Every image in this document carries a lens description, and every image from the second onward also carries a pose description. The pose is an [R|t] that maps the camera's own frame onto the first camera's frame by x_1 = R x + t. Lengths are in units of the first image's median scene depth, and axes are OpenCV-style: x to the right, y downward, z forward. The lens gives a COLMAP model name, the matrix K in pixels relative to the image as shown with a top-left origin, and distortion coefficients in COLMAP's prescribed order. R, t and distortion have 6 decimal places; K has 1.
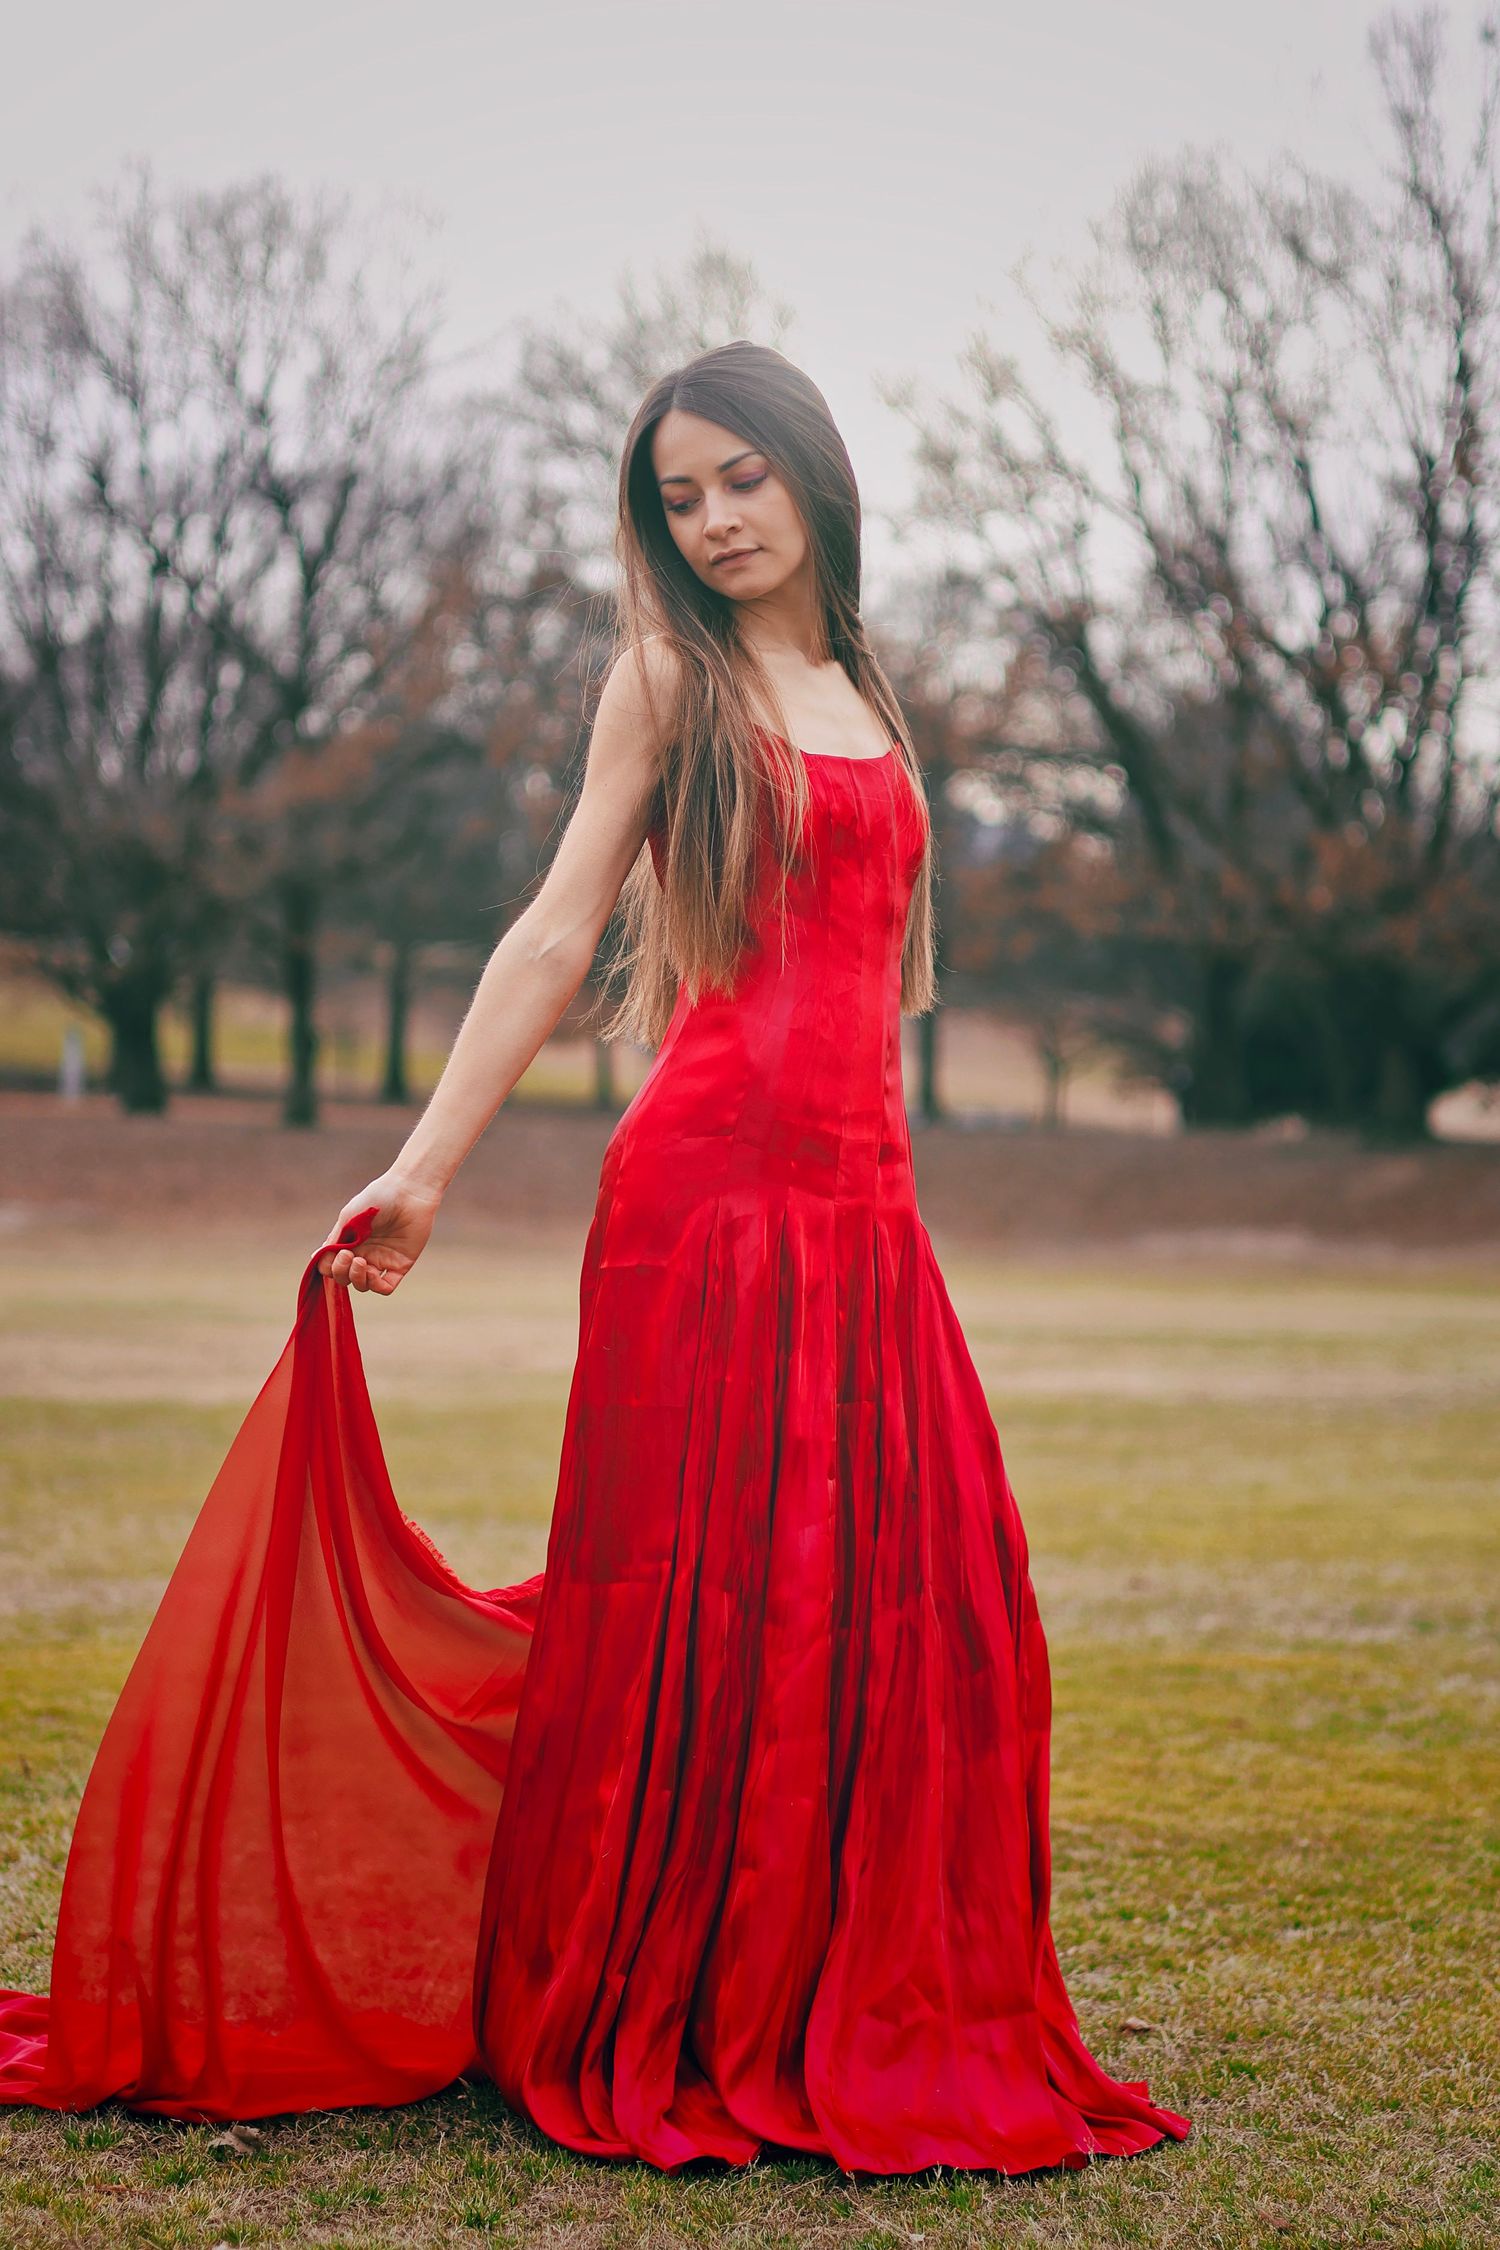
lens RADIAL K [[5220.4, 0, 750.0], [0, 5220.4, 1125.0], [0, 0, 1]] dist [0.033368, -0.587104]
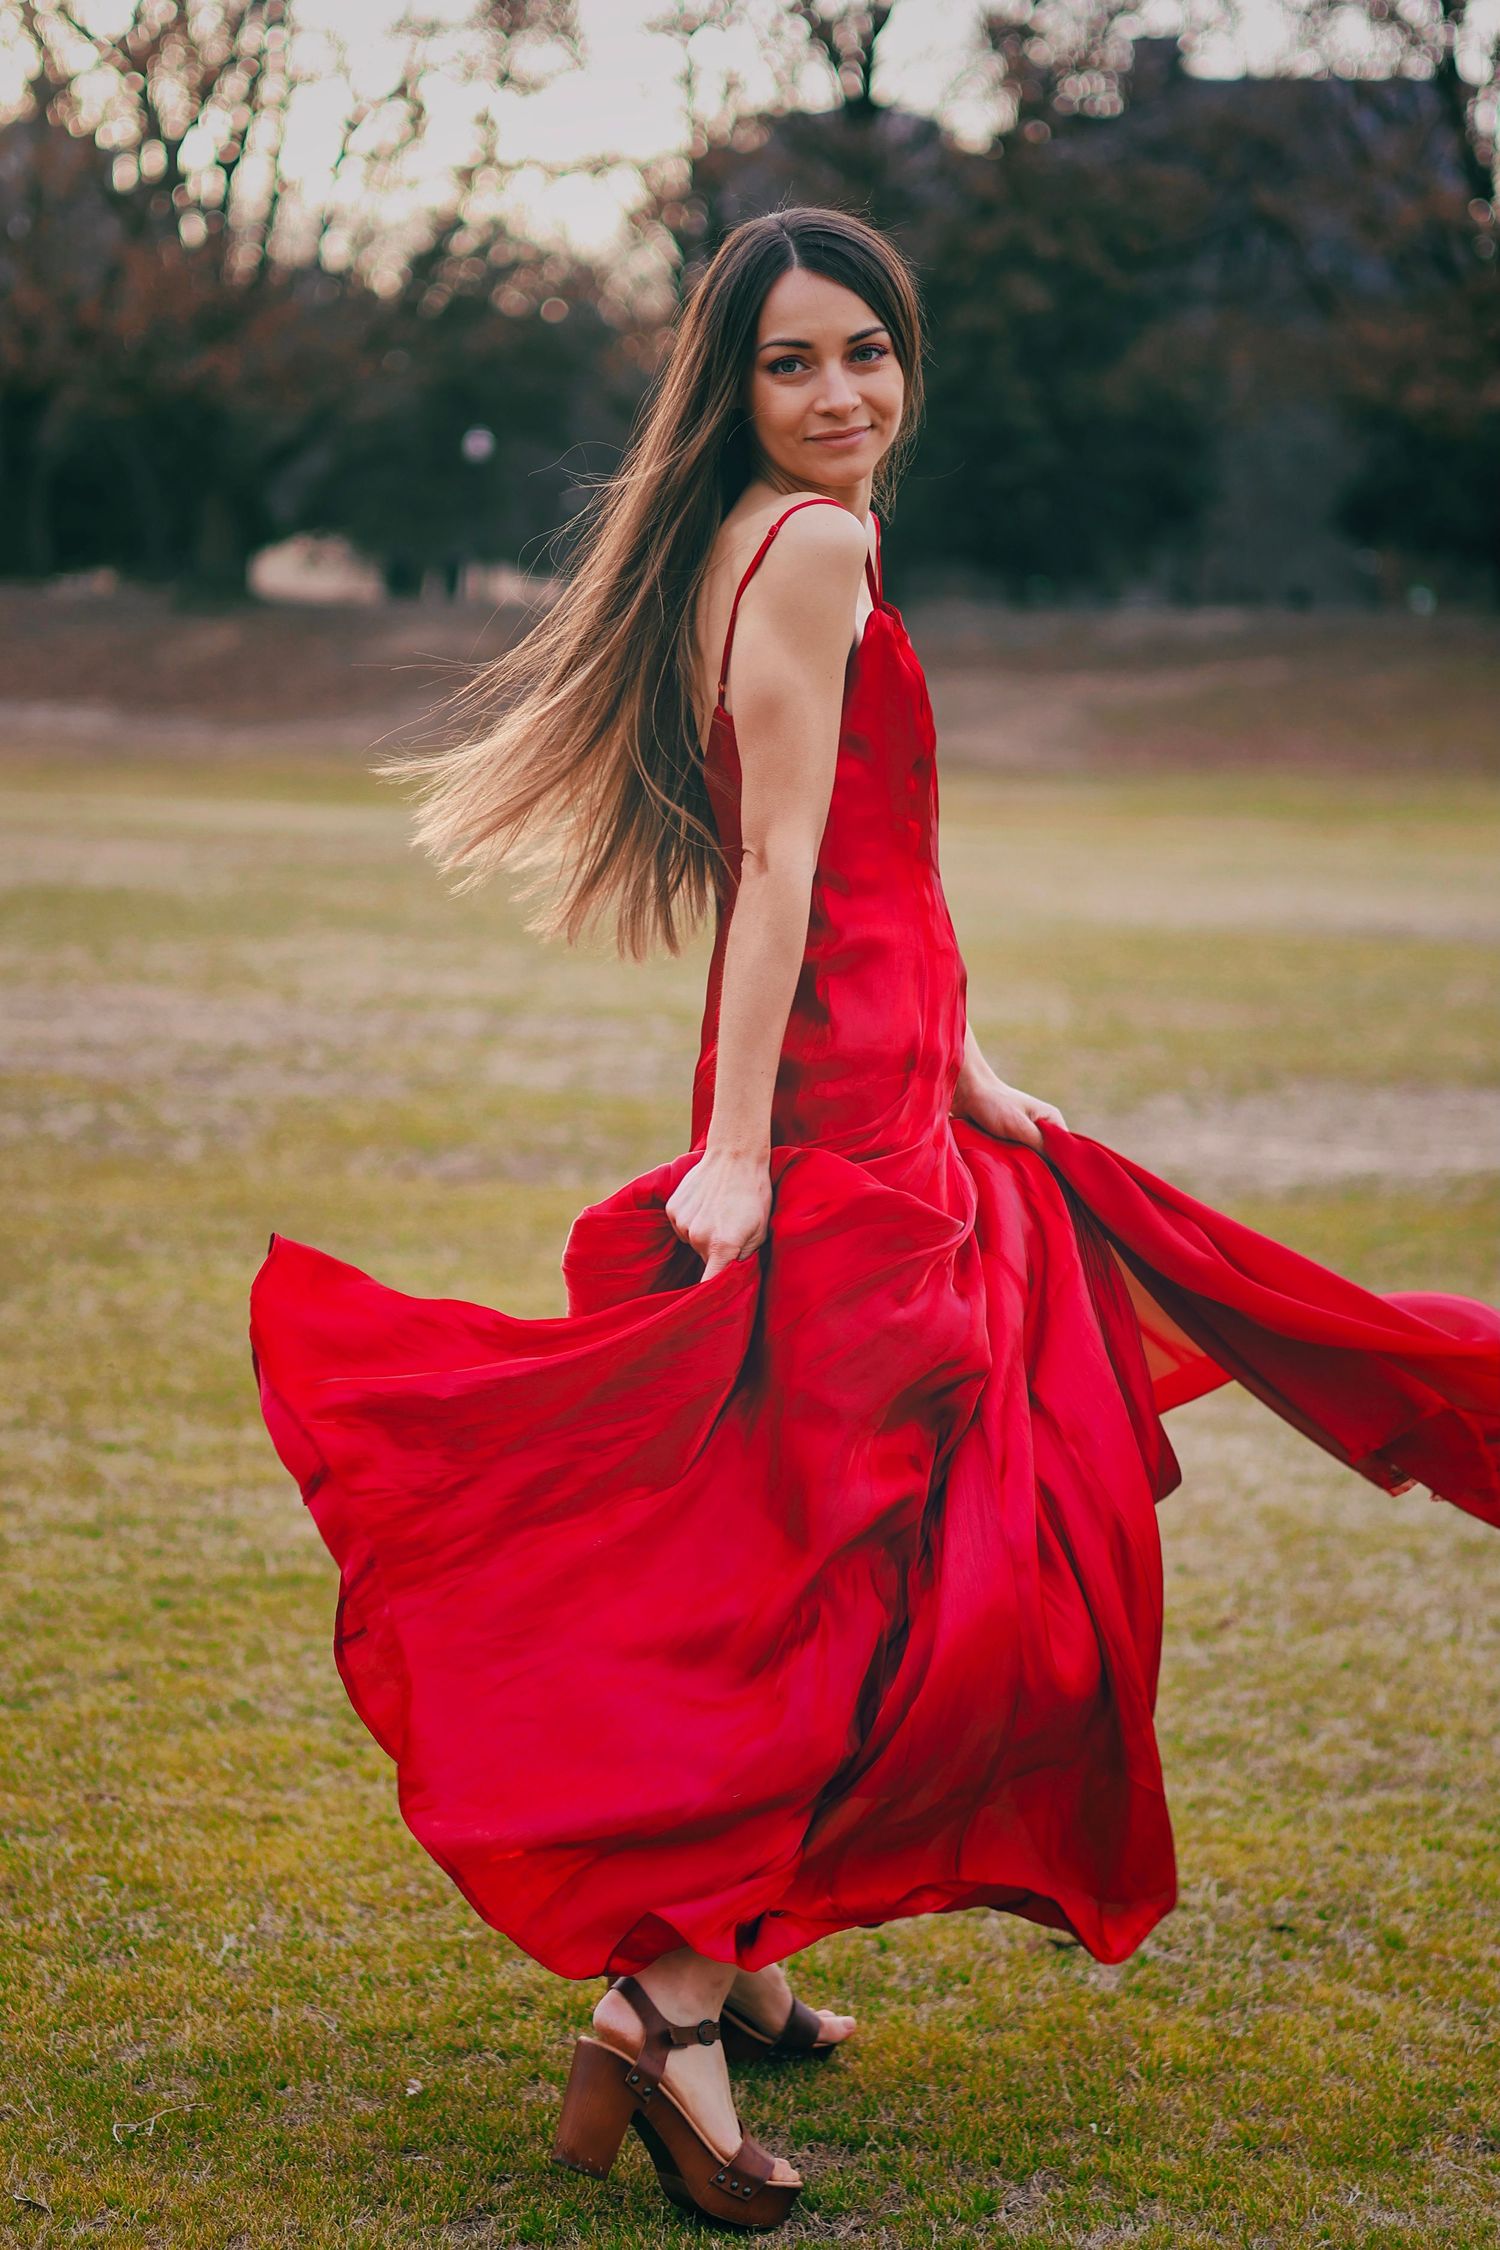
lens RADIAL K [[5220.4, 0, 750.0], [0, 5220.4, 1125.0], [0, 0, 1]] dist [0.033368, -0.587104]
pose [[0.974673, -0.005588, 0.223565, 0.015113], [-0.017850, 0.994555, 0.102678, -0.001282], [-0.222922, -0.104068, 0.969266, 0.122076]]
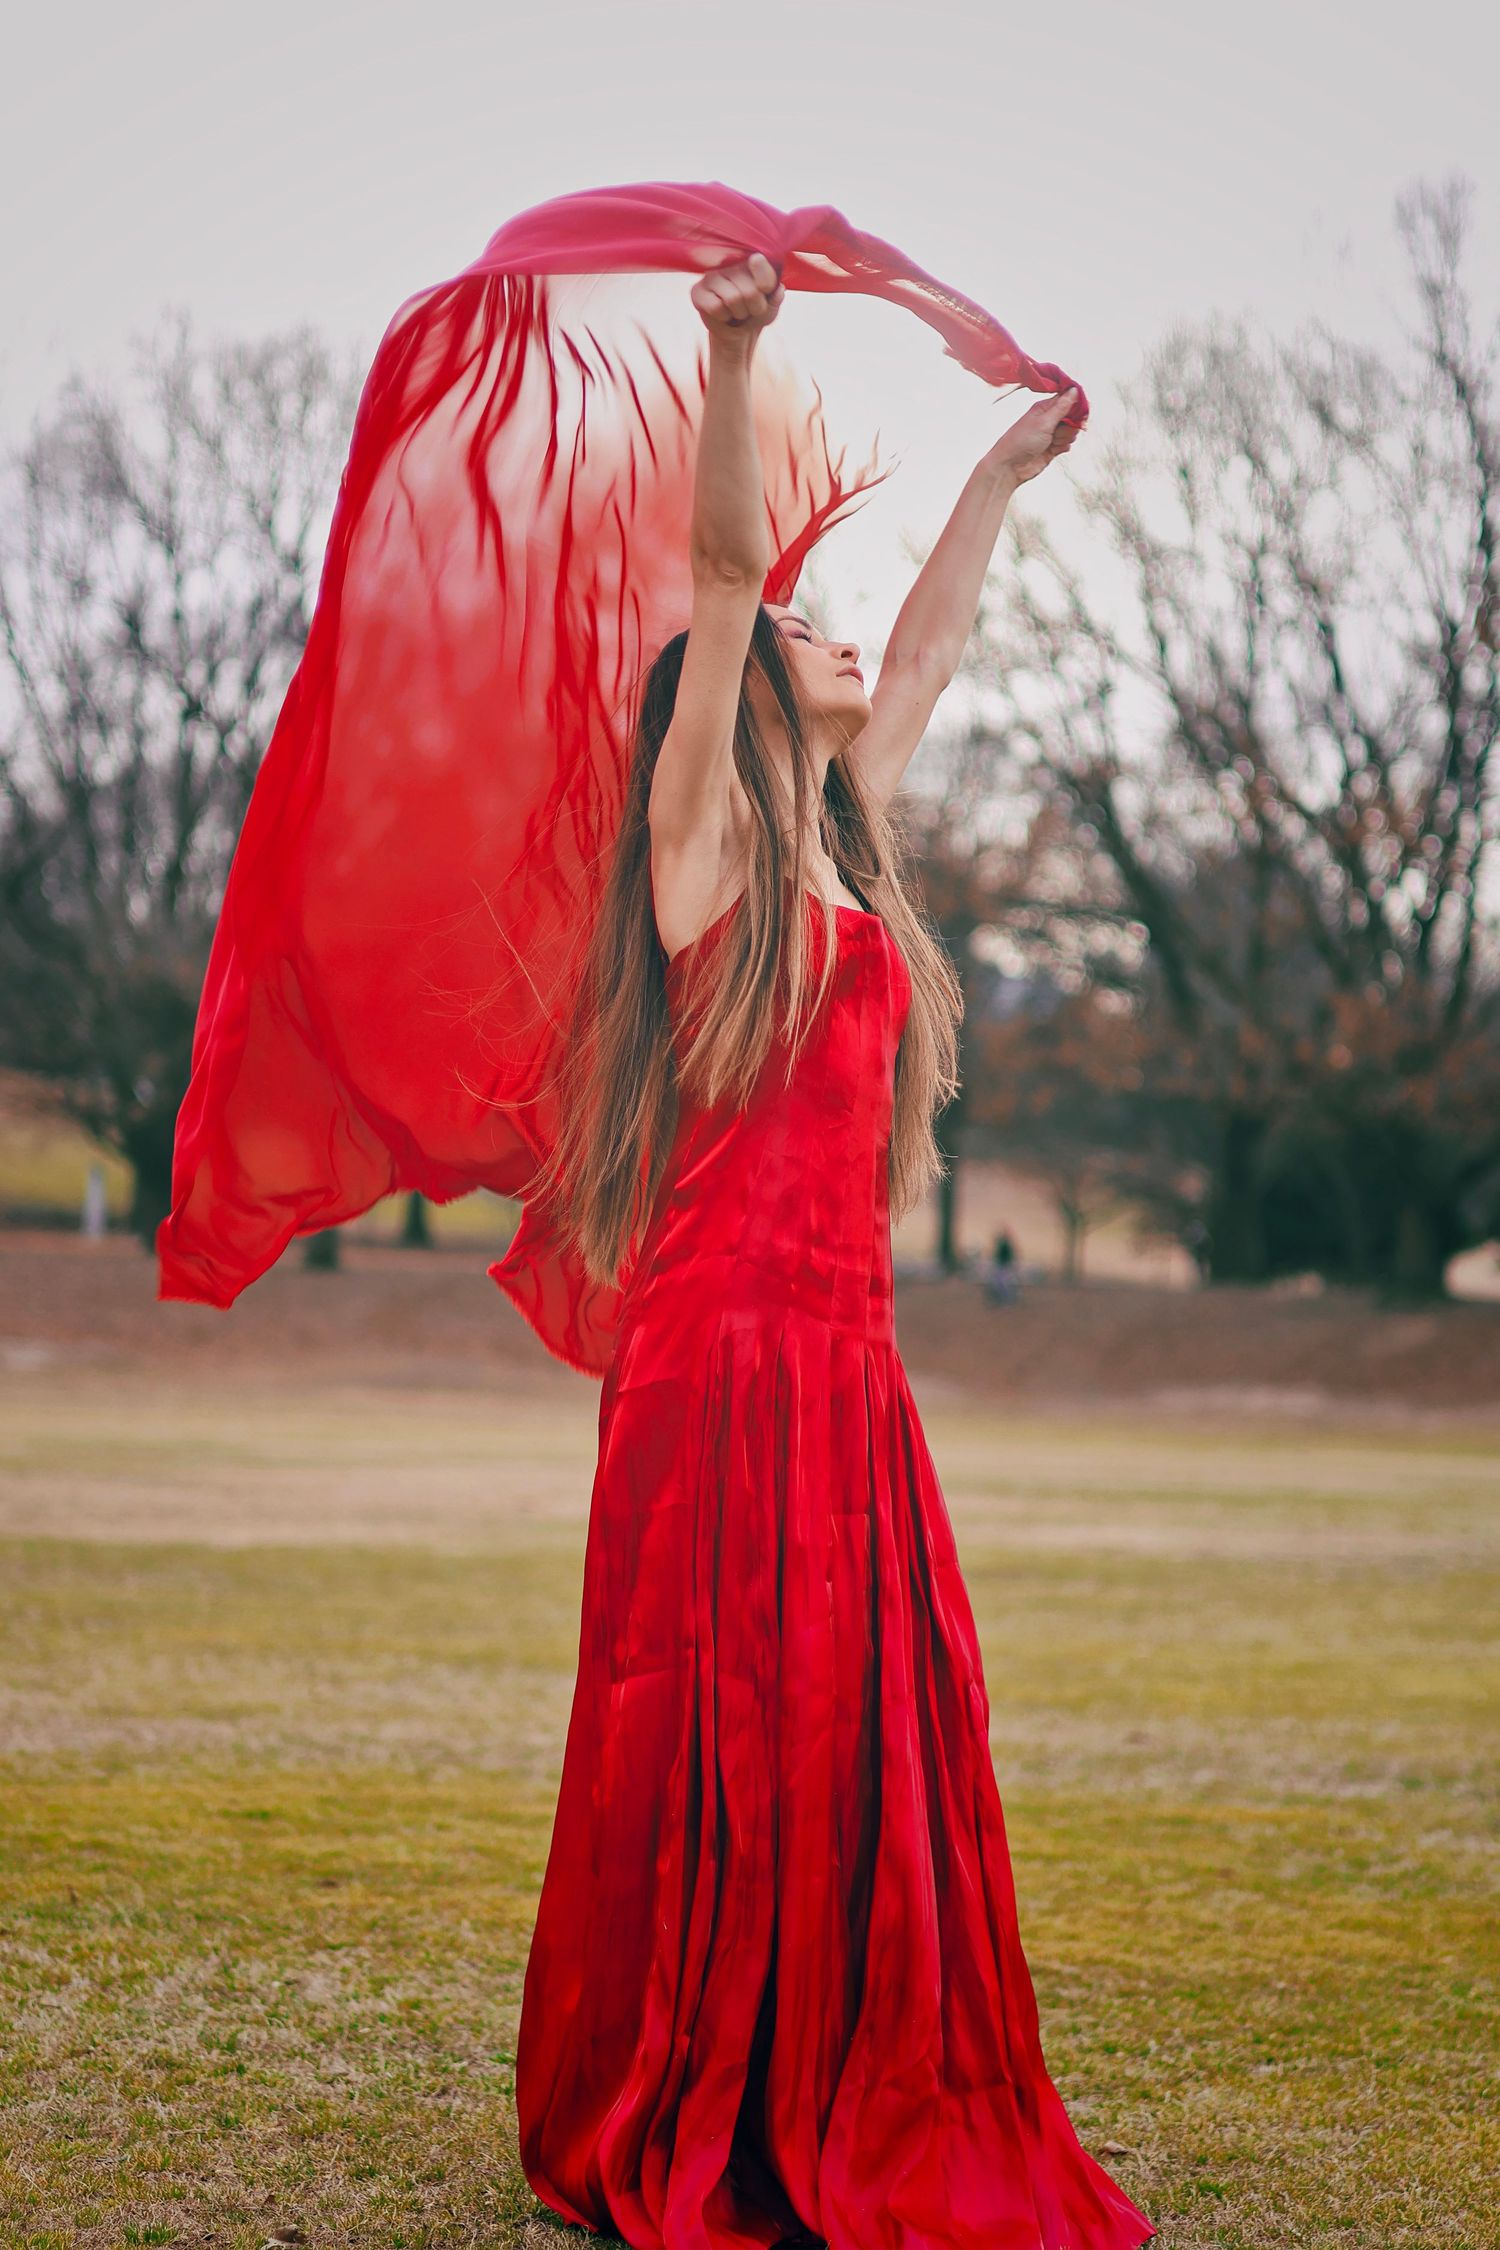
lens RADIAL K [[5220.4, 0, 750.0], [0, 5220.4, 1125.0], [0, 0, 1]] dist [0.033368, -0.587104]
pose [[0.999884, 0.014645, -0.004066, 0.000010], [-0.014754, 0.999499, -0.027993, -0.000620], [0.003654, 0.028050, 0.999600, -0.006879]]
